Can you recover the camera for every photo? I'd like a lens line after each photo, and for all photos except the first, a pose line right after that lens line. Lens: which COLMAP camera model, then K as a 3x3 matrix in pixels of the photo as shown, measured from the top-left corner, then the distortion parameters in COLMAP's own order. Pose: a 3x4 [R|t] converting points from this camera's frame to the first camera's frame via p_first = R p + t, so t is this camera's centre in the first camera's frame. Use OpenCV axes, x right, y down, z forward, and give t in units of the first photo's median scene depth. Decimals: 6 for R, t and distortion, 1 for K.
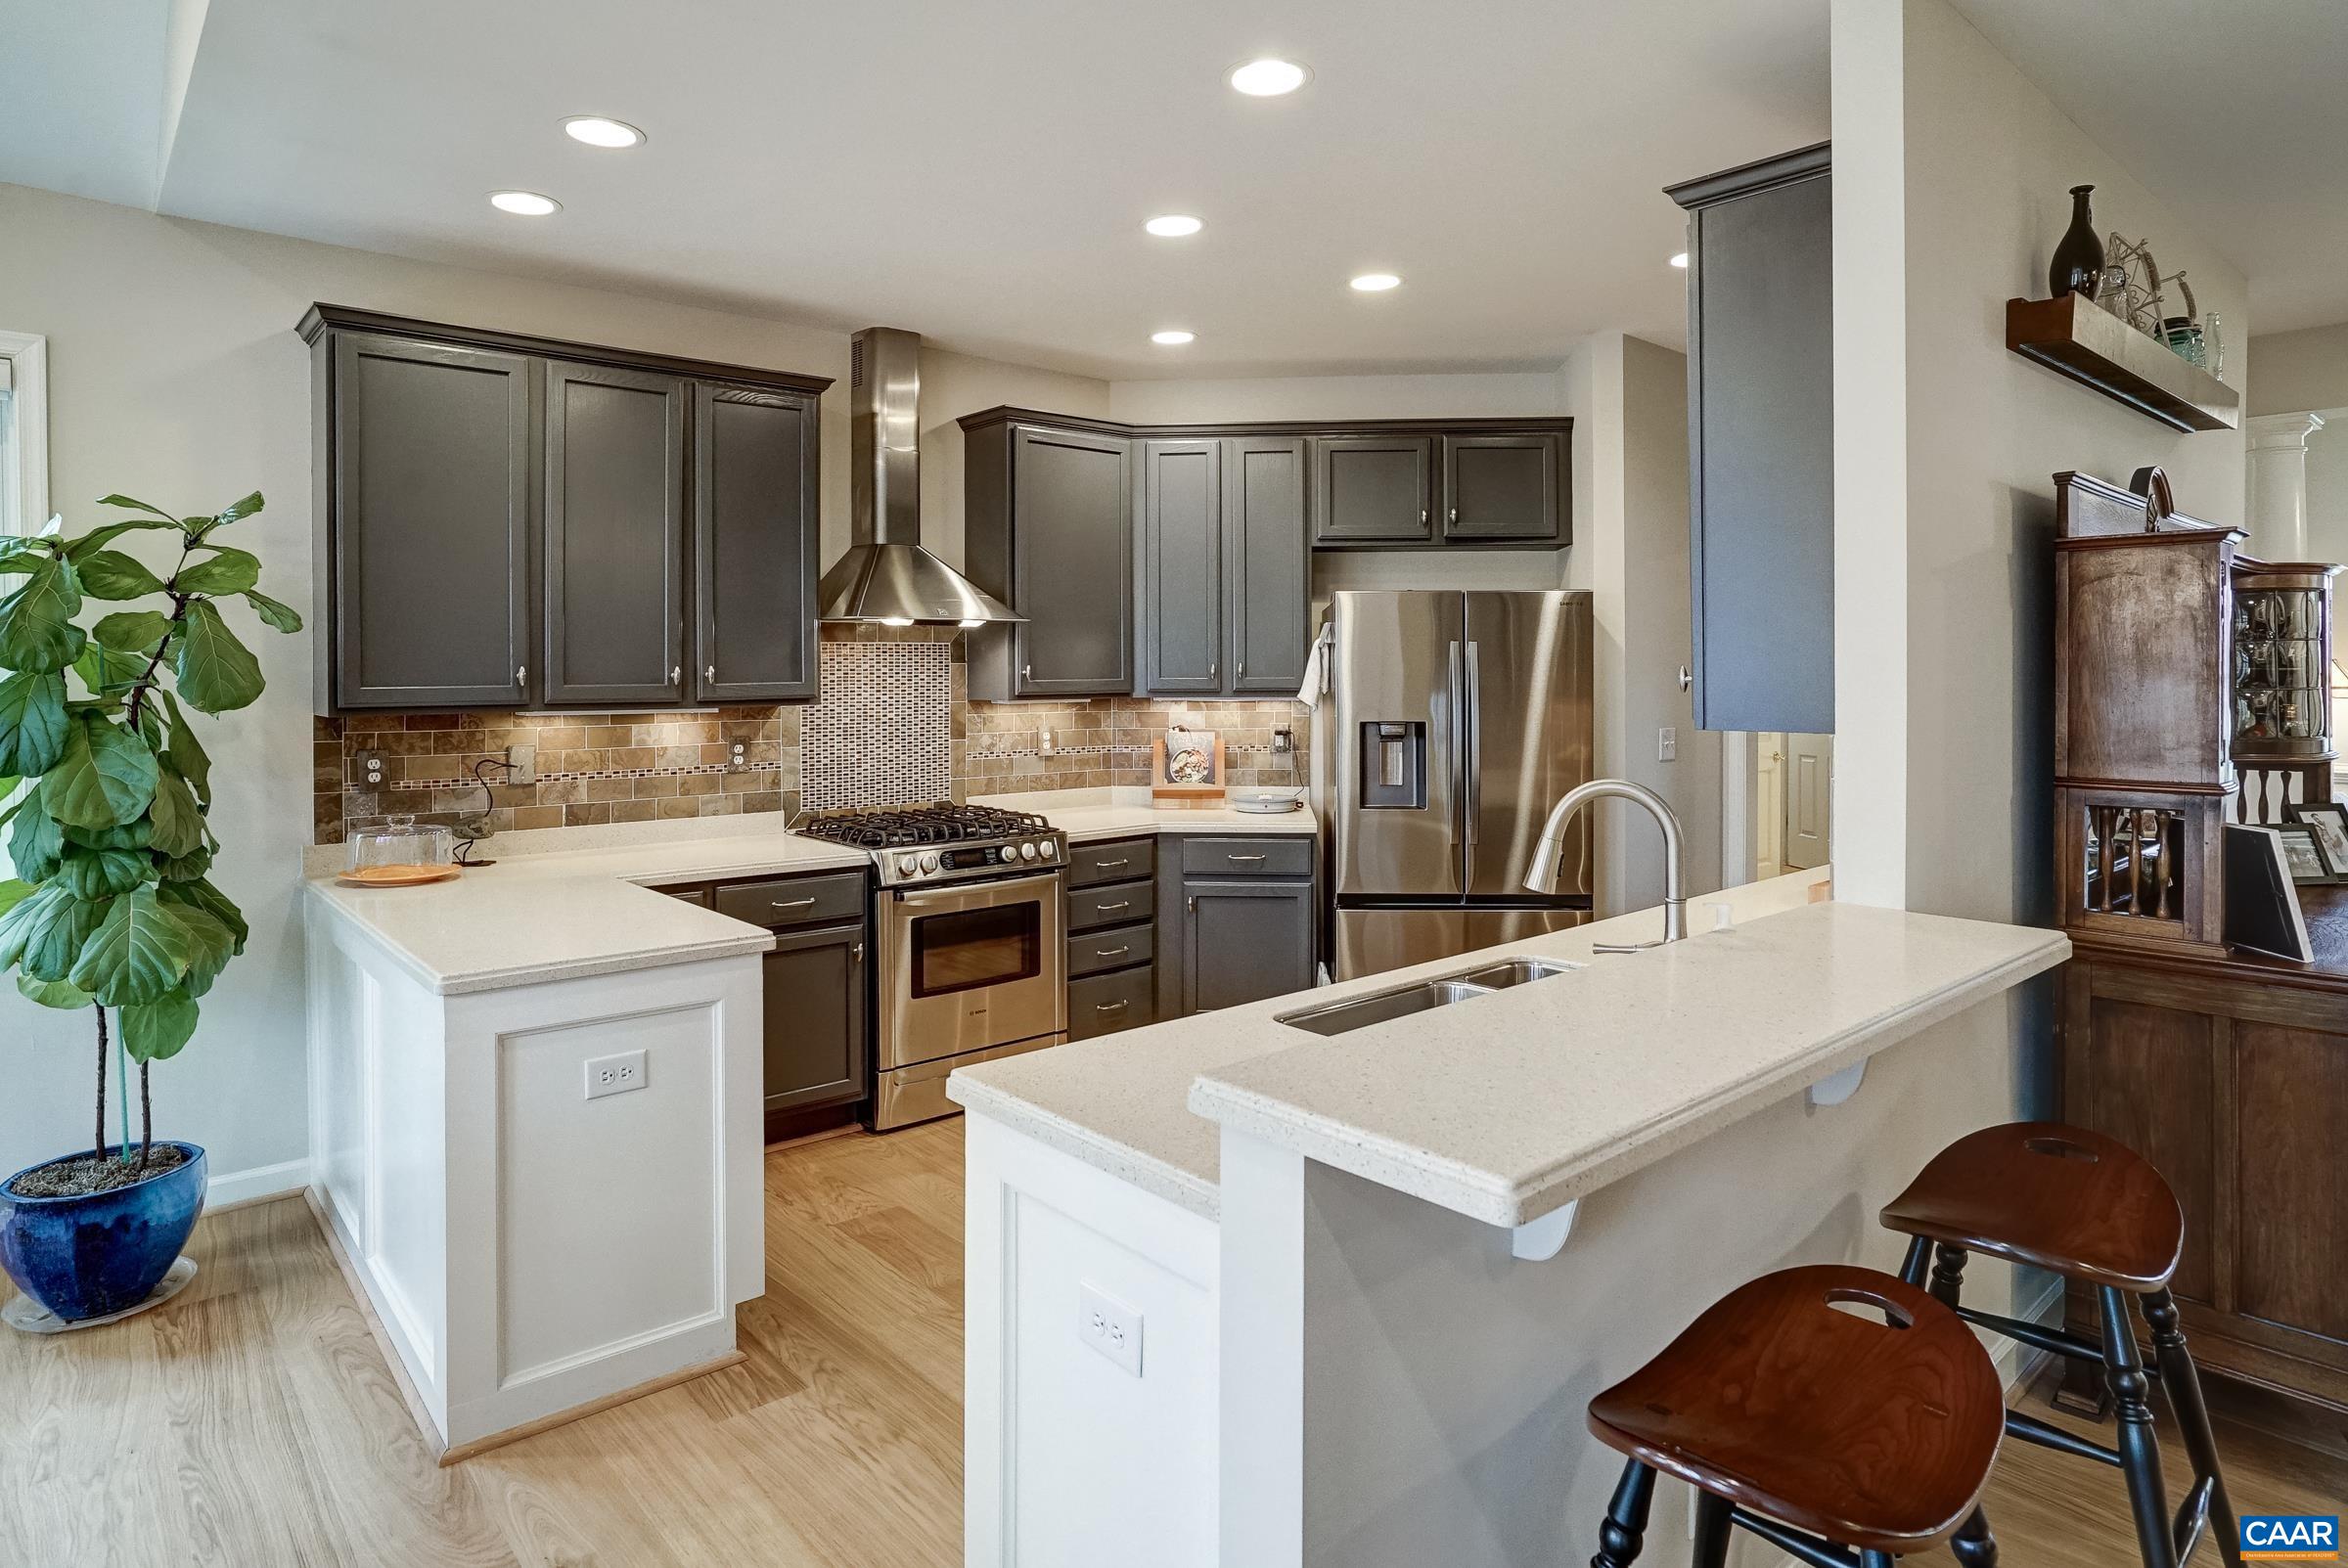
lens RADIAL K [[1317.0, 0, 1149.2], [0, 1317.0, 669.0], [0, 0, 1]] dist [-0.000456, 0.000374]
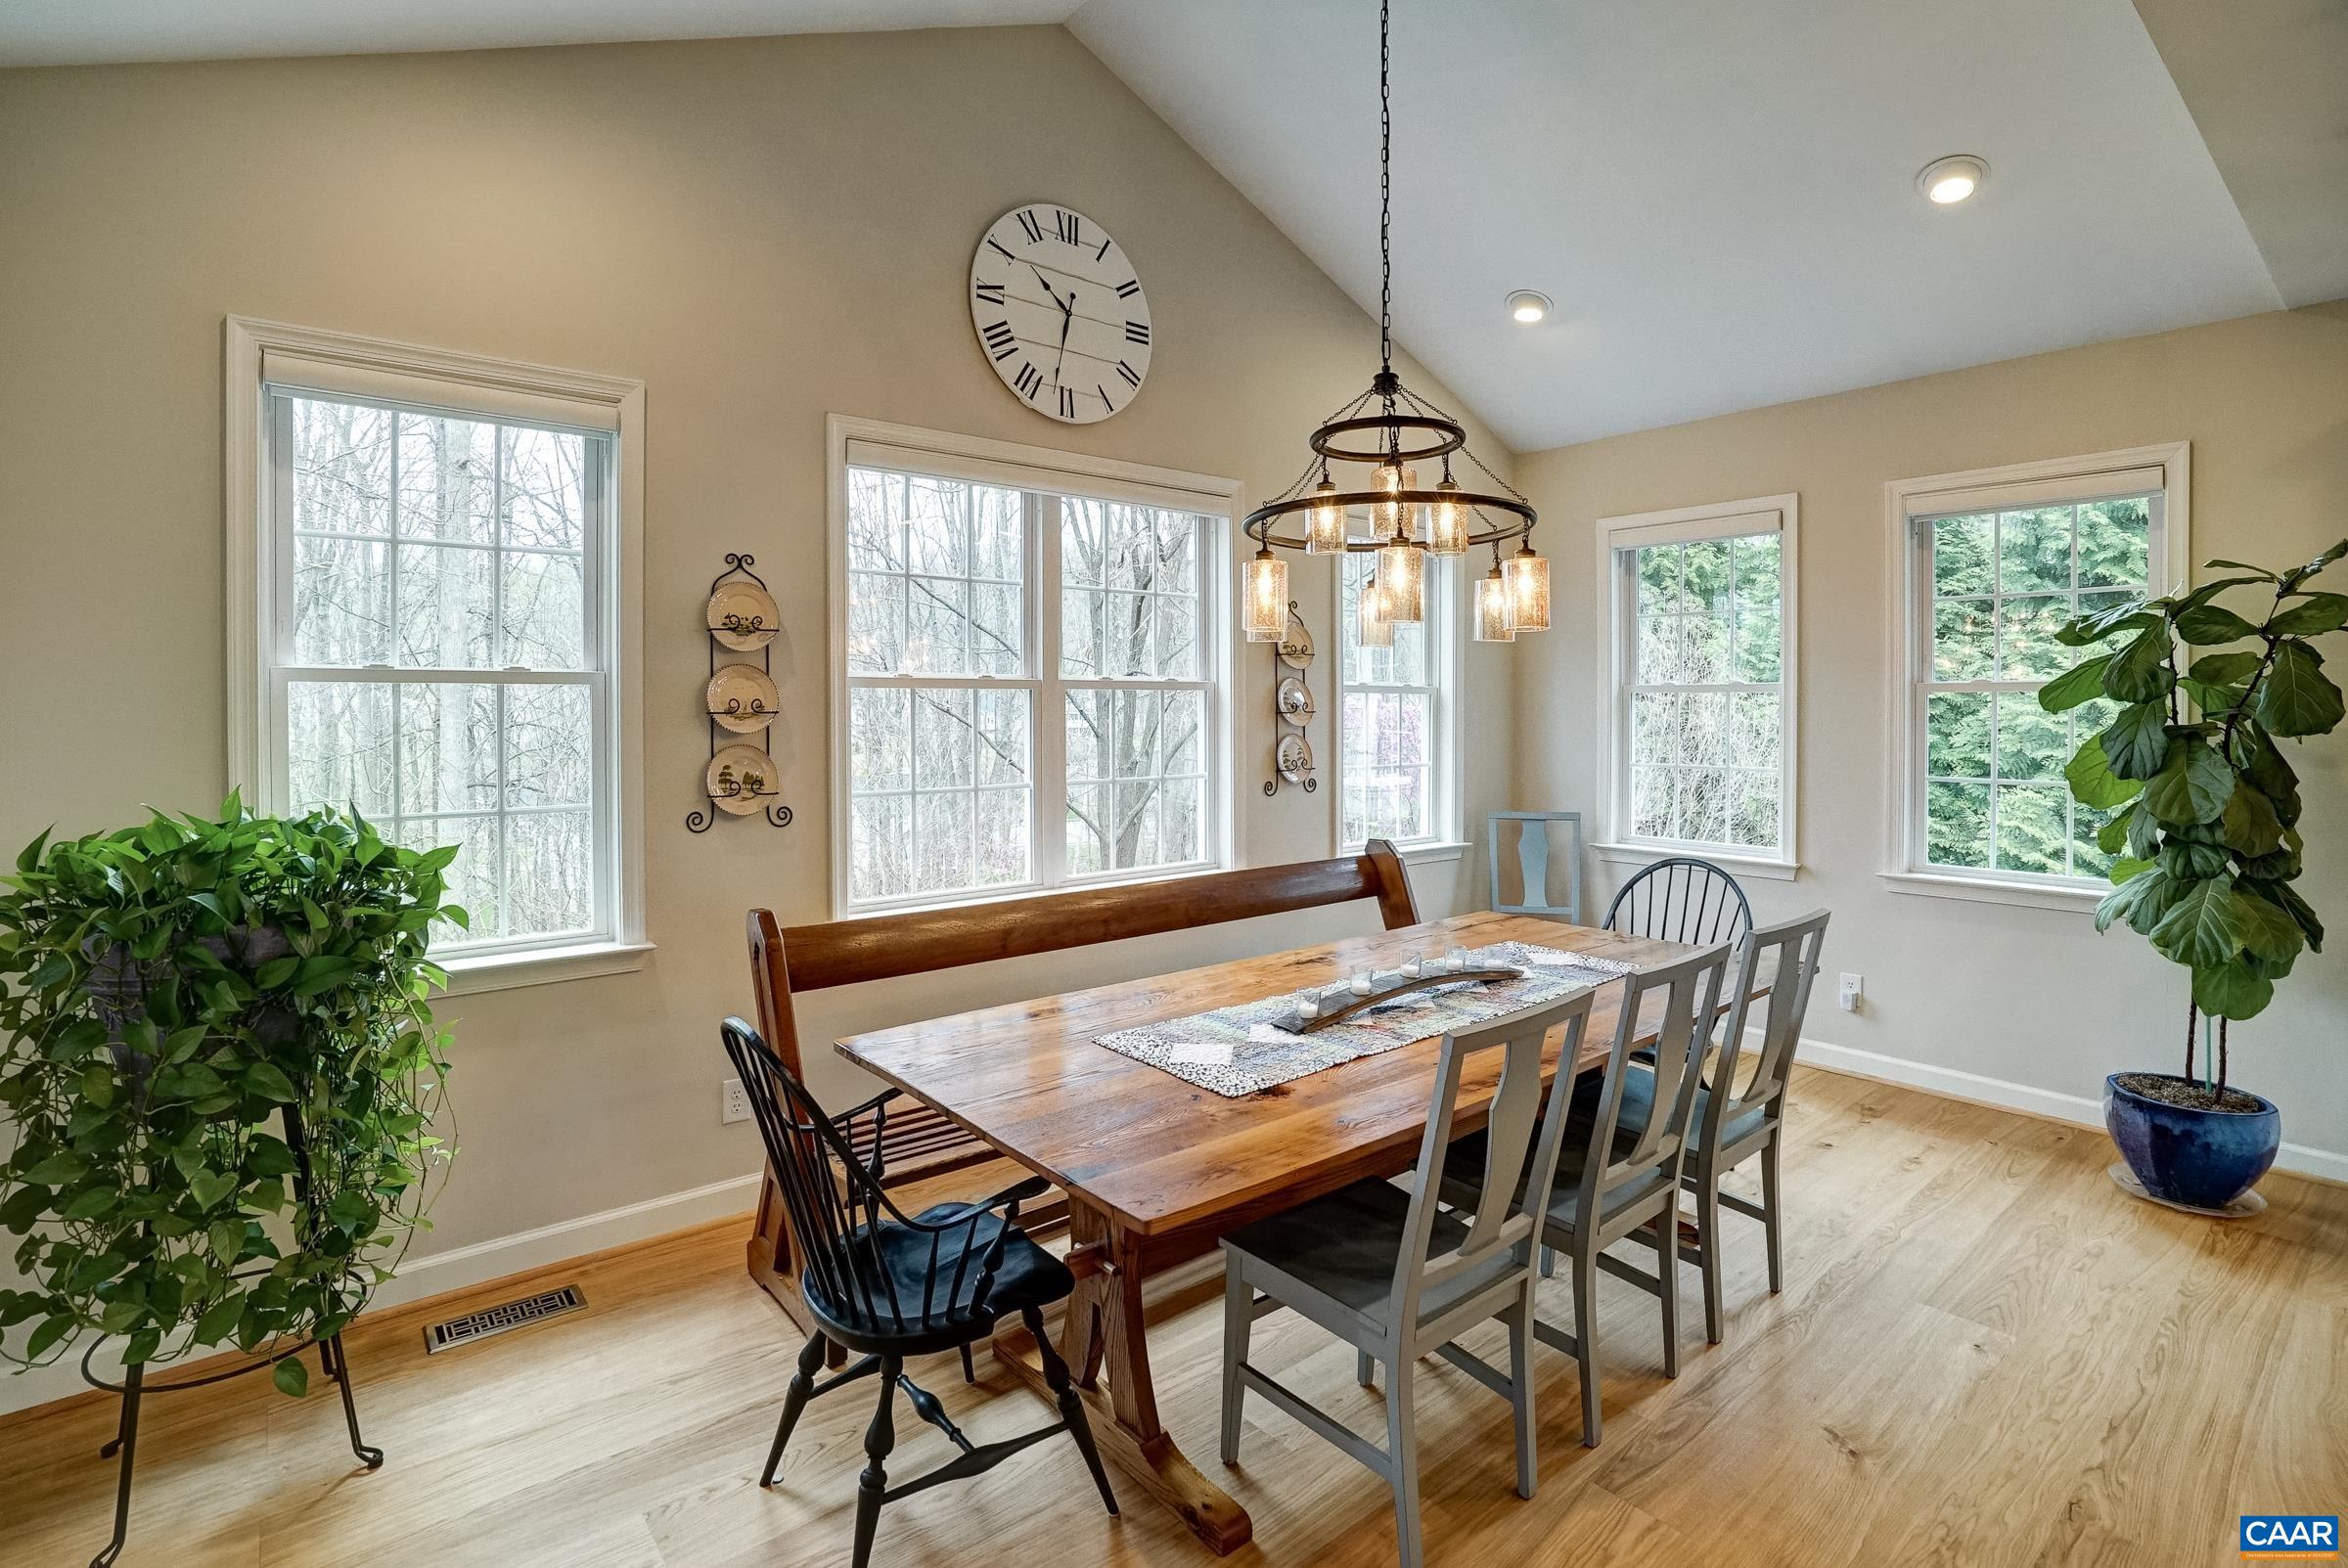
lens RADIAL K [[1117.2, 0, 1144.5], [0, 1117.2, 706.2], [0, 0, 1]] dist [-0.044321, 0.010150]
pose [[-0.030208, 0.006028, -0.999525, 0.269502], [-0.005732, 0.999964, 0.006204, 0.005424], [0.999527, 0.005917, -0.030172, 0.021912]]
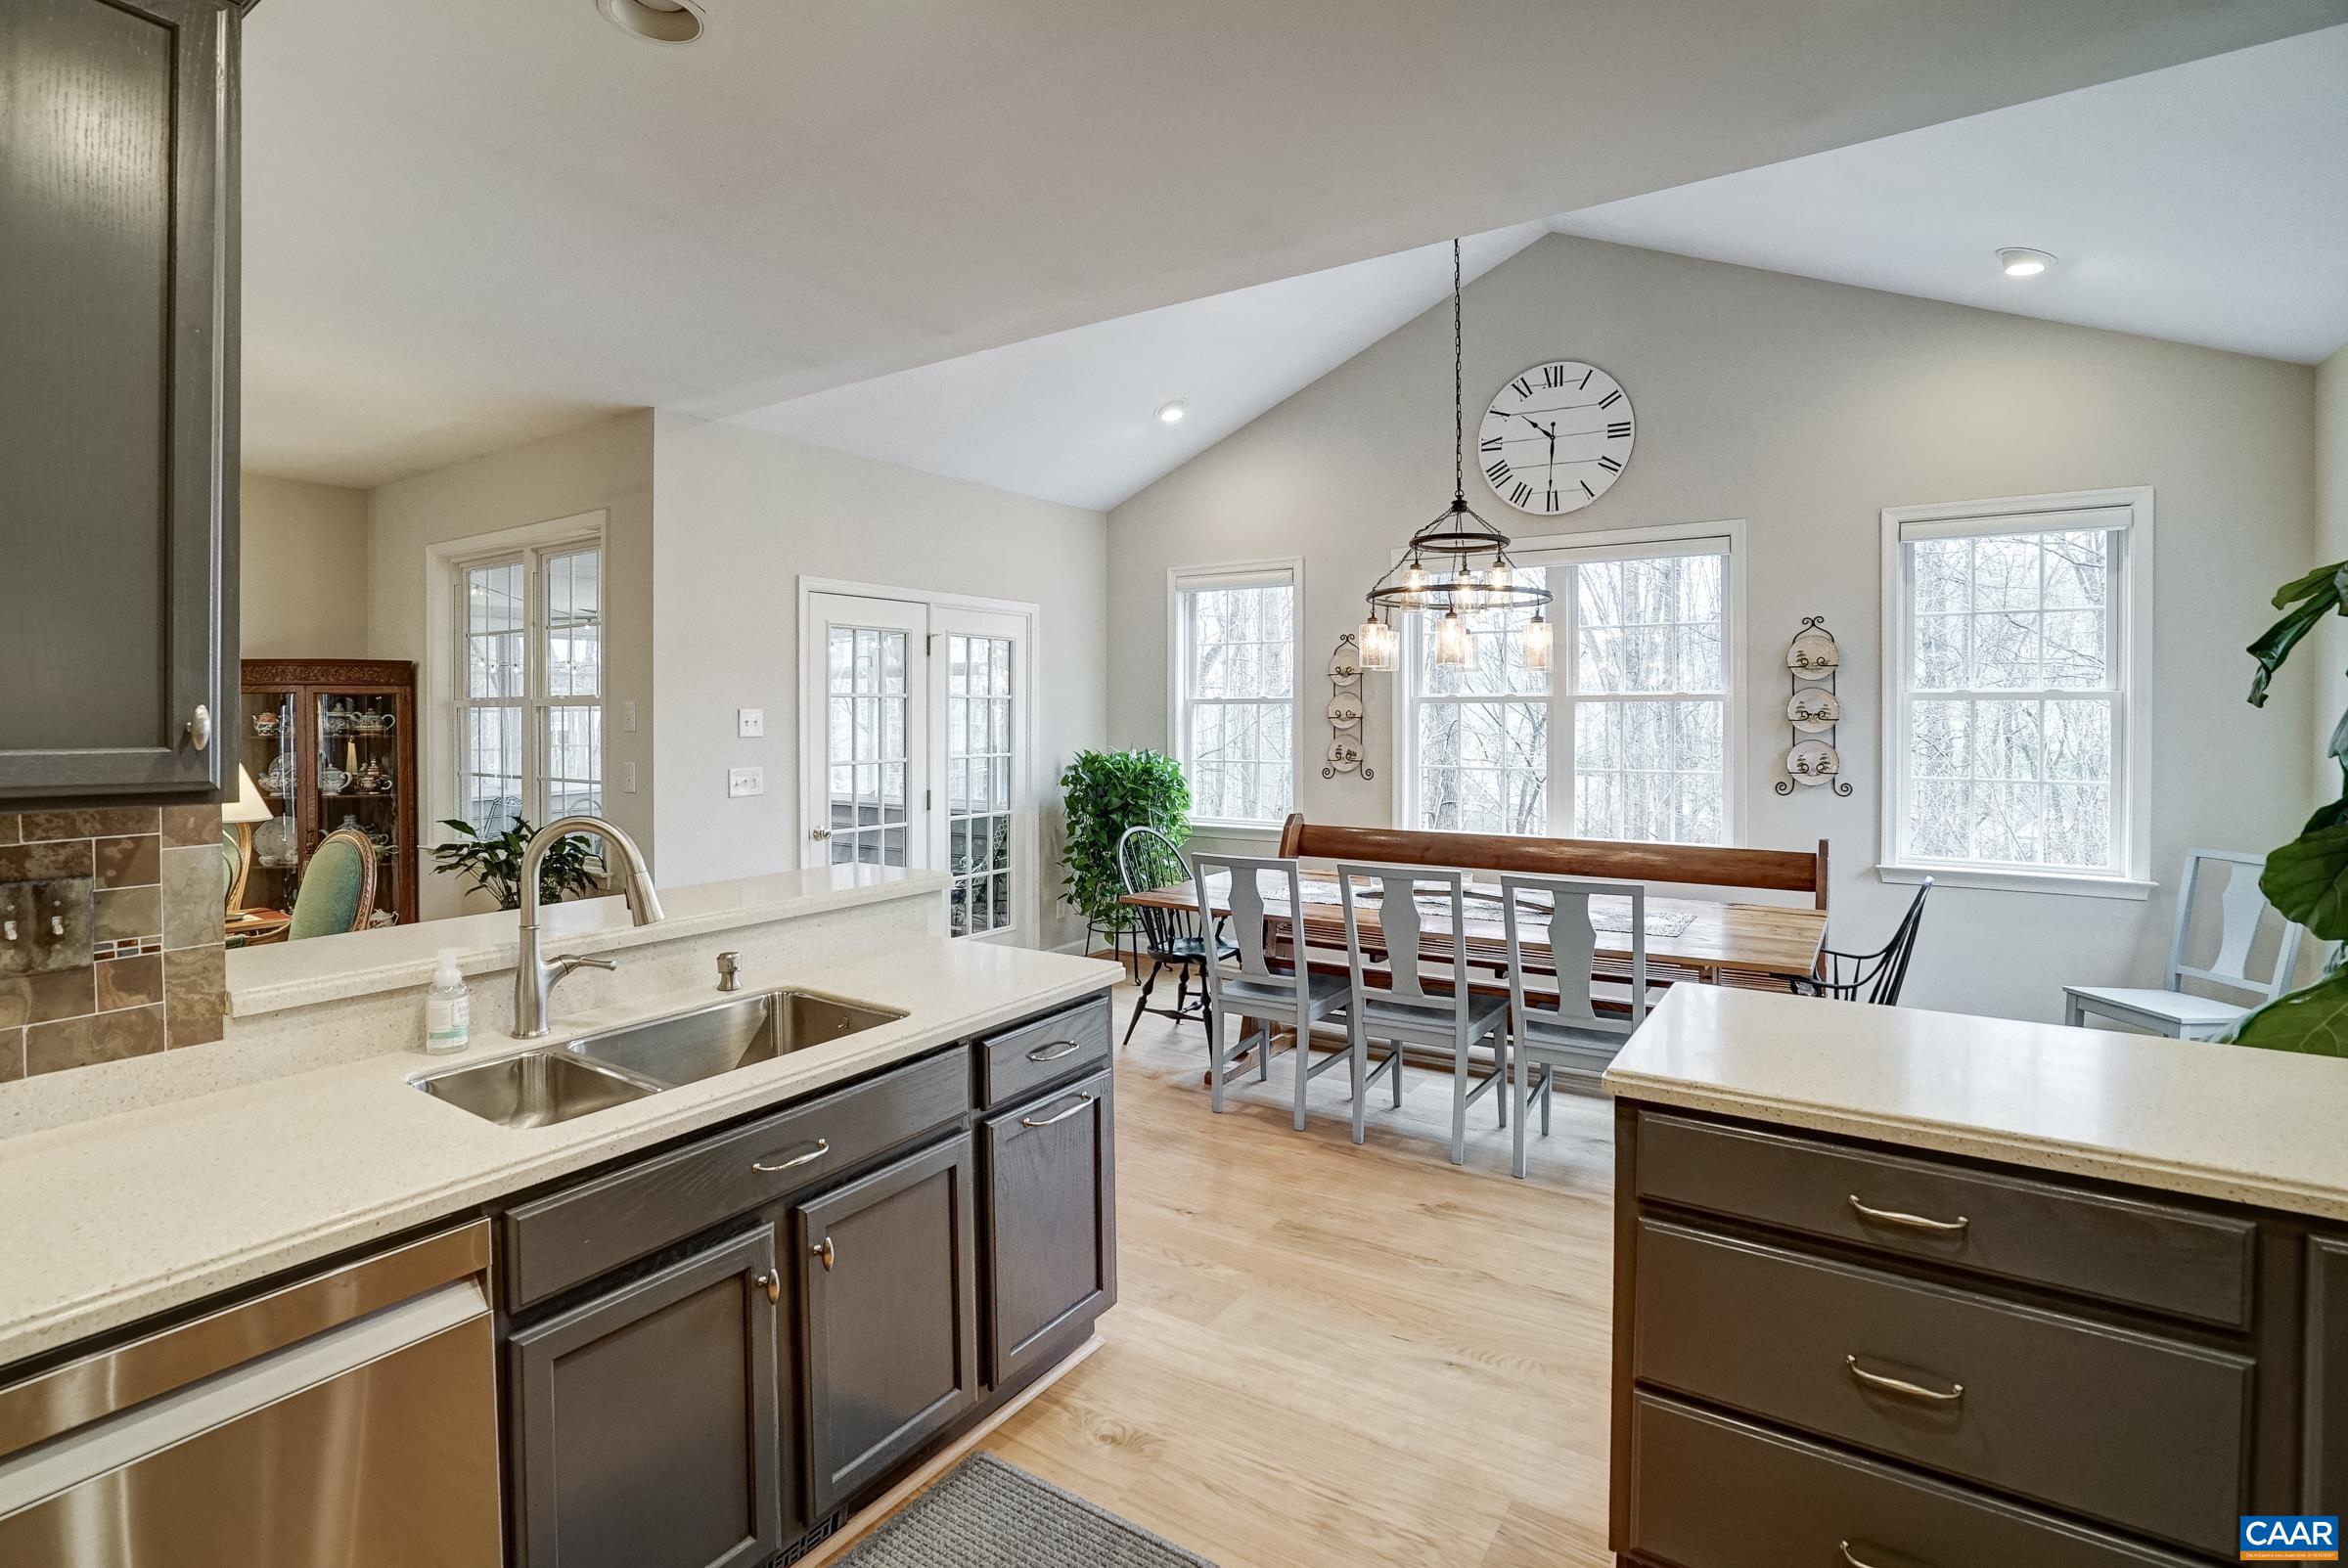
lens RADIAL K [[1117.2, 0, 1125.7], [0, 1117.2, 723.0], [0, 0, 1]] dist [-0.044321, 0.010150]
pose [[-0.969363, 0.003638, -0.245606, 0.109511], [0.001080, 0.999944, 0.010546, 0.008184], [0.245630, 0.009958, -0.969312, 1.524354]]
